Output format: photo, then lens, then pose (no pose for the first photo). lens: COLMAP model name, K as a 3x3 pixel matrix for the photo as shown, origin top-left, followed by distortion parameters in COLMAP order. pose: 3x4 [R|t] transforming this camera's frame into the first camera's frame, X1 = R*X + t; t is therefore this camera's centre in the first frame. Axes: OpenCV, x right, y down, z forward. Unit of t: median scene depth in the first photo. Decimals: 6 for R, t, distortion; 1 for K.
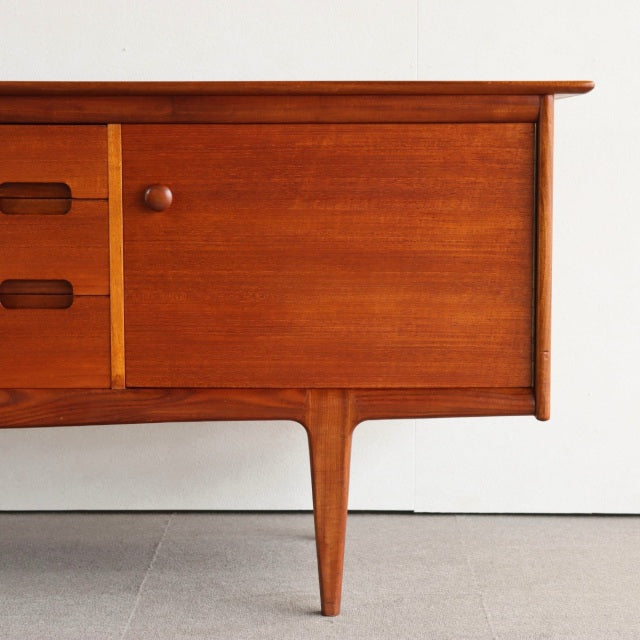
lens RADIAL K [[1451.8, 0, 360.8], [0, 1451.8, 304.7], [0, 0, 1]] dist [0.091583, 0.000000]
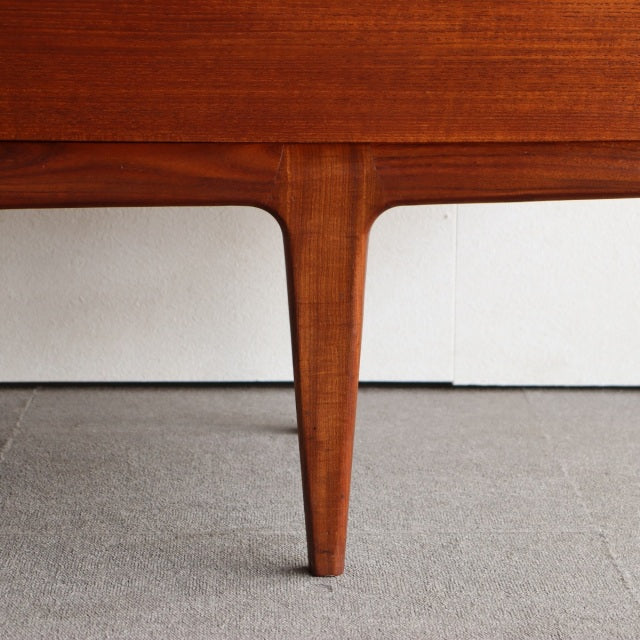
lens RADIAL K [[1451.8, 0, 301.3], [0, 1451.8, 309.1], [0, 0, 1]] dist [0.091583, 0.000000]
pose [[0.999791, -0.001611, 0.020367, -0.040747], [-0.000028, 0.996776, 0.080238, 0.074905], [-0.020431, -0.080222, 0.996568, 0.484053]]
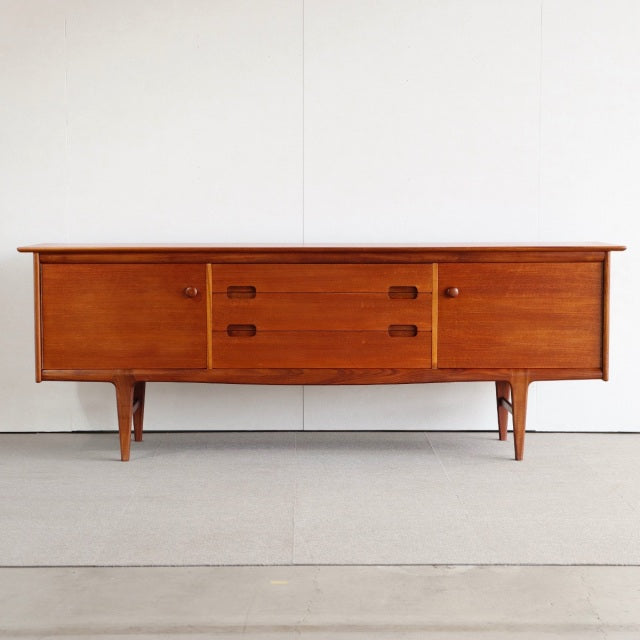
lens RADIAL K [[1451.8, 0, 319.1], [0, 1451.8, 325.5], [0, 0, 1]] dist [0.091583, 0.000000]
pose [[0.999976, -0.001682, 0.006722, -0.382013], [0.001820, 0.999786, -0.020597, 0.034867], [-0.006686, 0.020609, 0.999765, -1.491125]]
